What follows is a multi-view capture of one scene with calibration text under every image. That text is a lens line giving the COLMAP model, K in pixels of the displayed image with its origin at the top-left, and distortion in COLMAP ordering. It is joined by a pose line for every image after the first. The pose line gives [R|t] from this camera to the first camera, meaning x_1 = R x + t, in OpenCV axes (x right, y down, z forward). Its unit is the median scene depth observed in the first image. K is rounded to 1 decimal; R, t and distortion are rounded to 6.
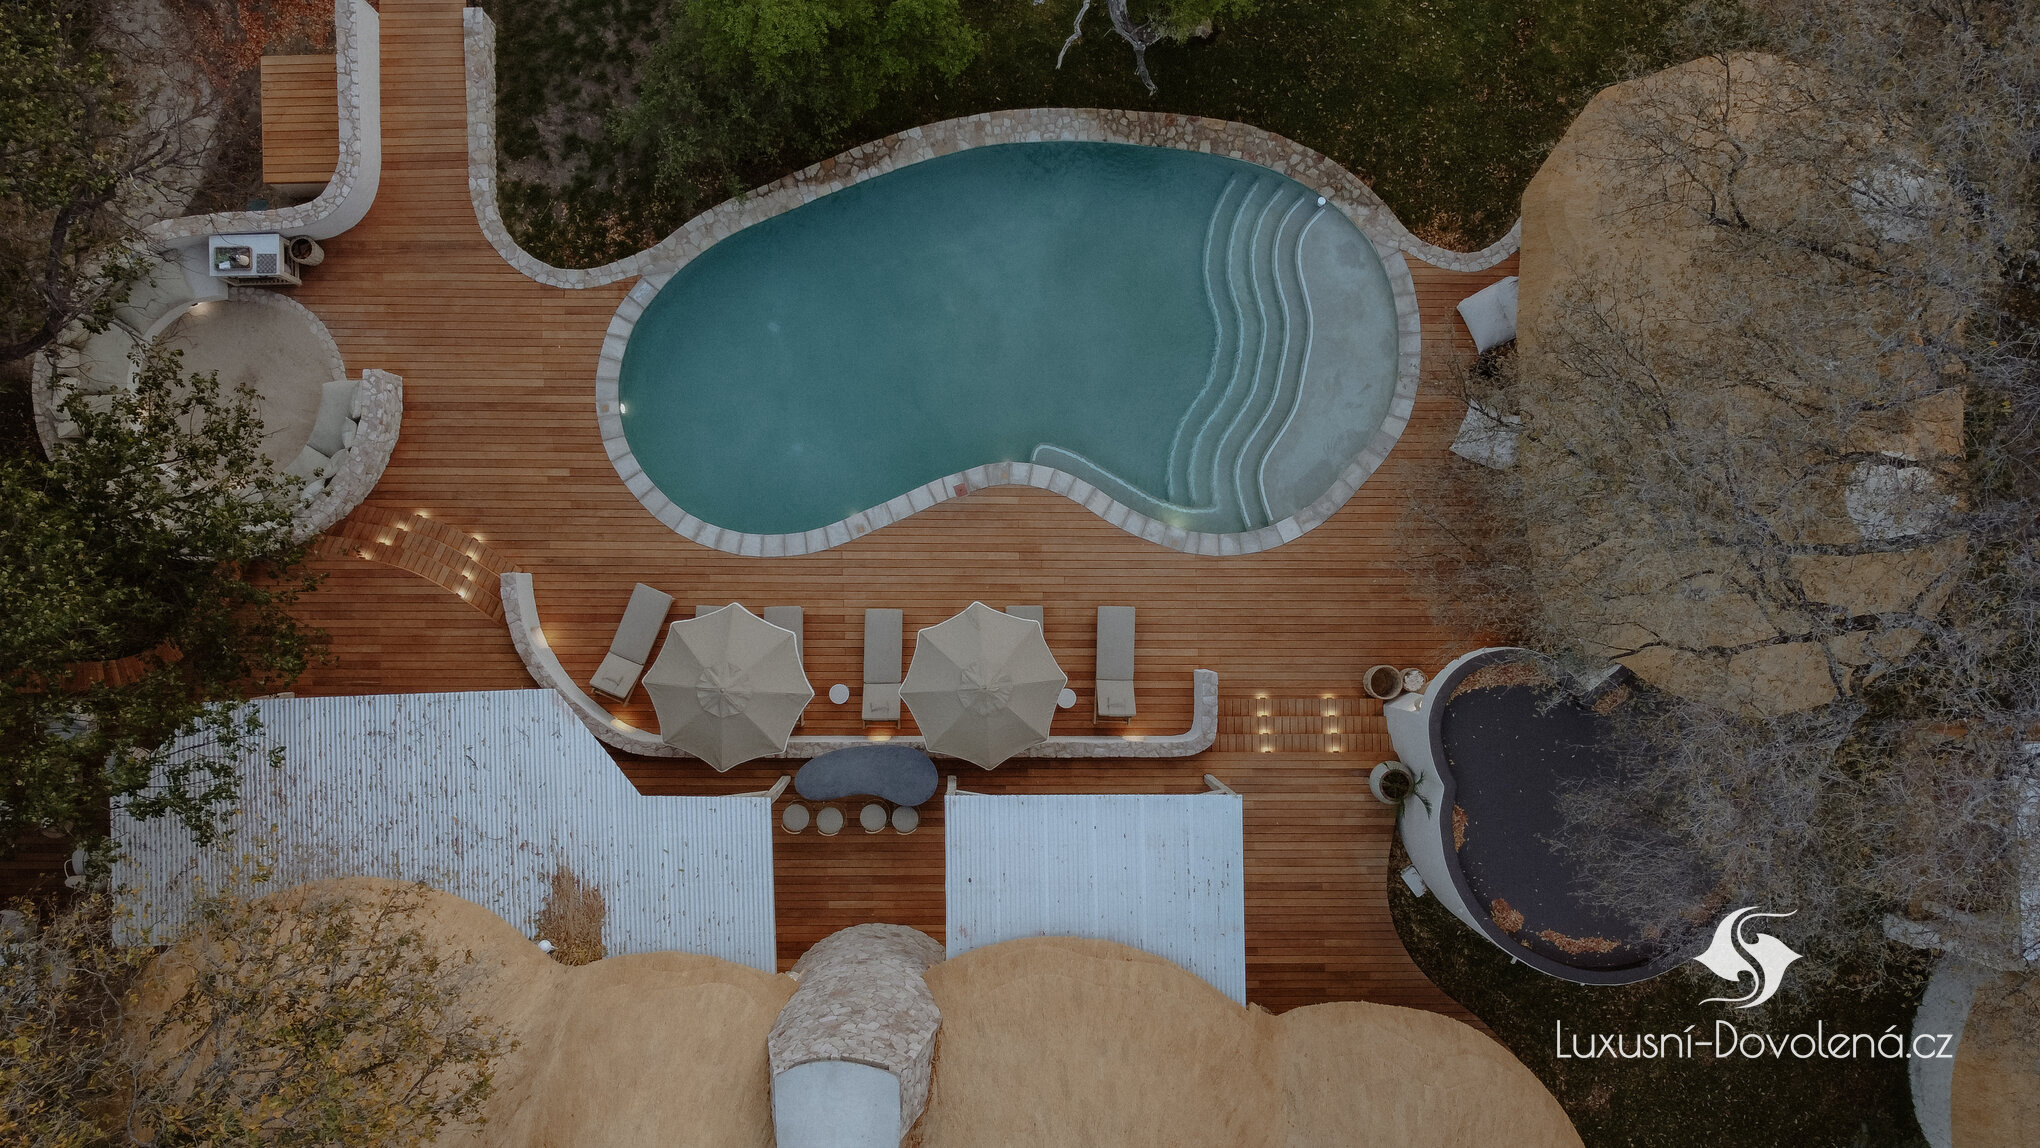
lens RADIAL K [[1431.1, 0, 1026.3], [0, 1431.1, 570.5], [0, 0, 1]] dist [0.001459, 0.000223]
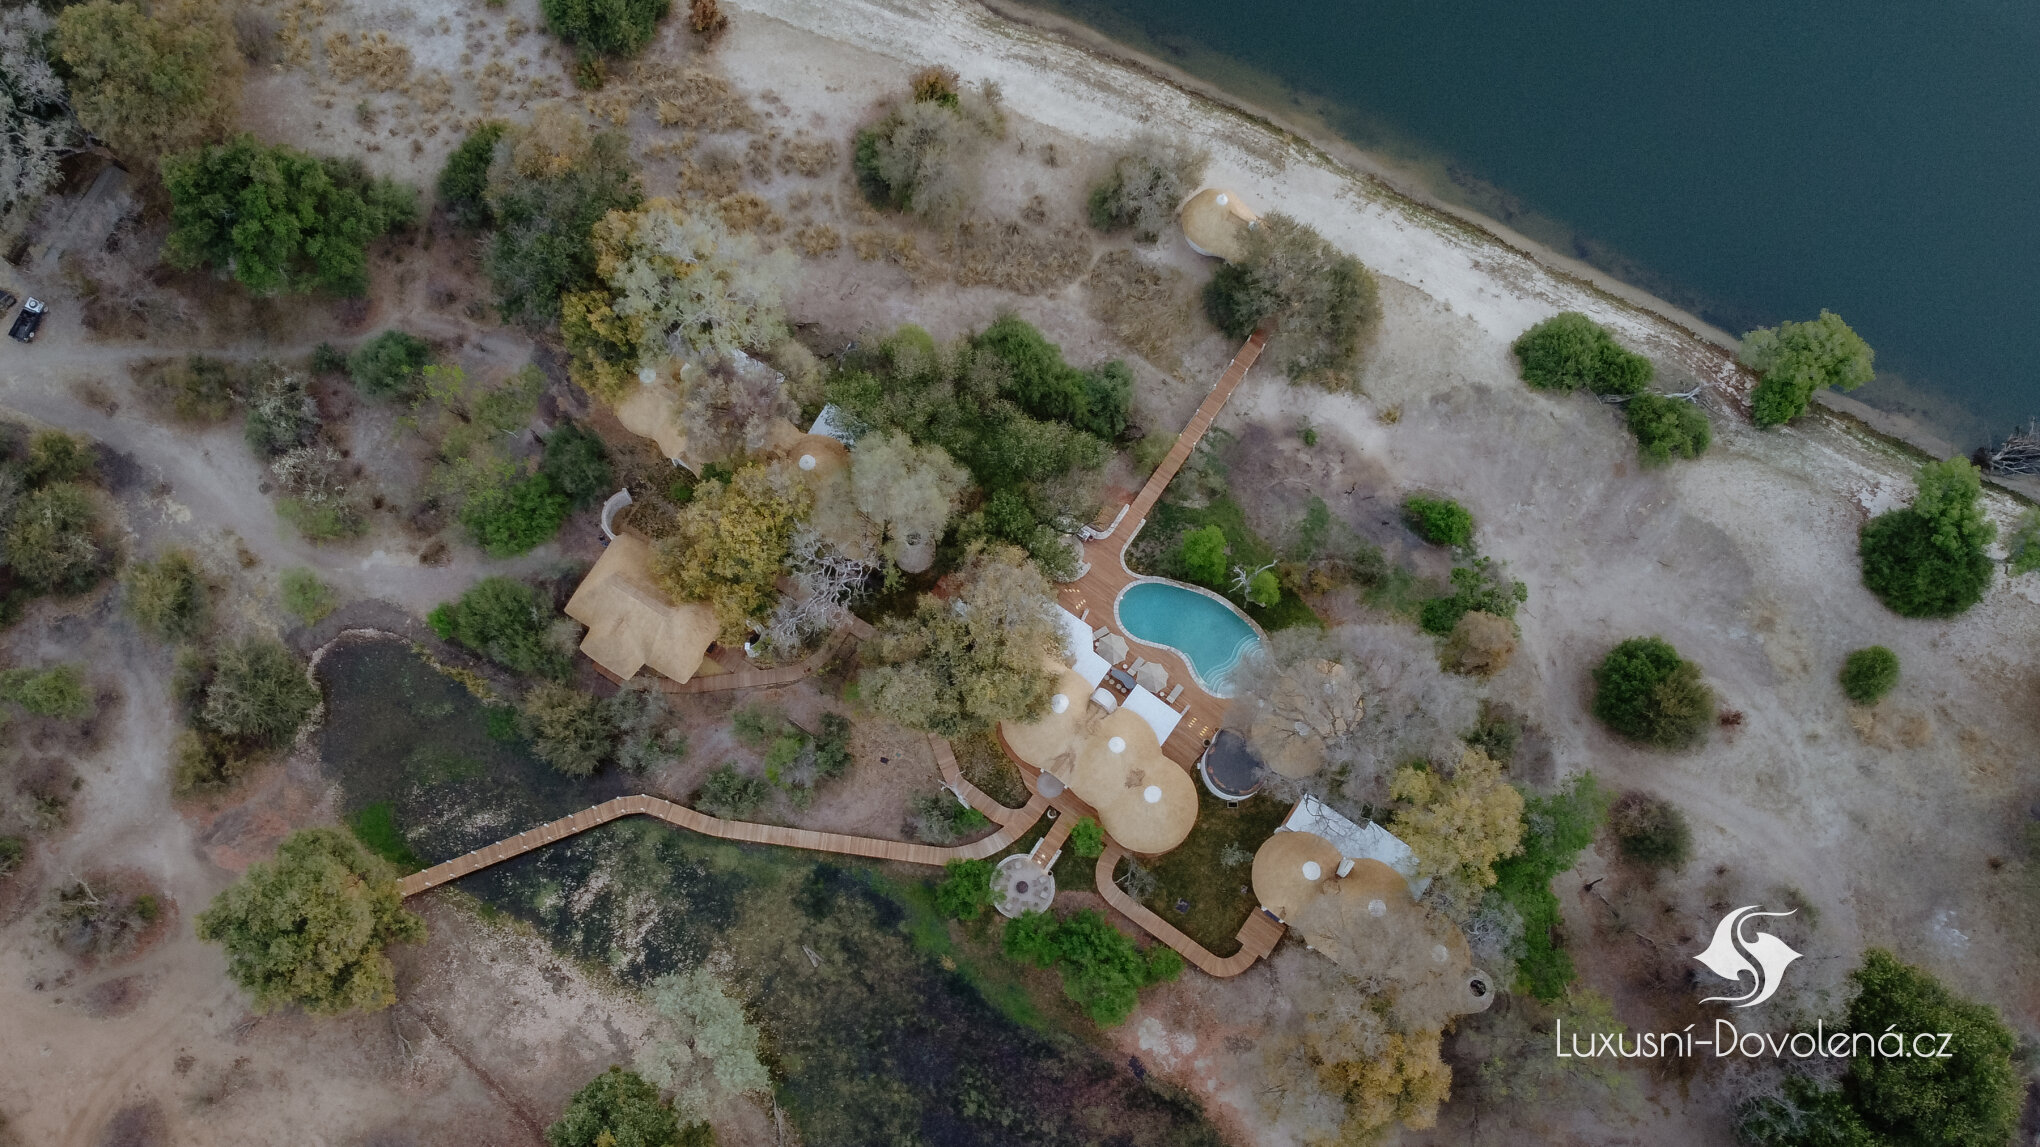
lens RADIAL K [[1431.1, 0, 1017.7], [0, 1431.1, 575.3], [0, 0, 1]] dist [0.001459, 0.000223]
pose [[0.799203, 0.566916, -0.199703, 0.377424], [-0.600870, 0.761957, -0.241614, 1.250019], [0.015190, 0.313094, 0.949601, -3.756922]]
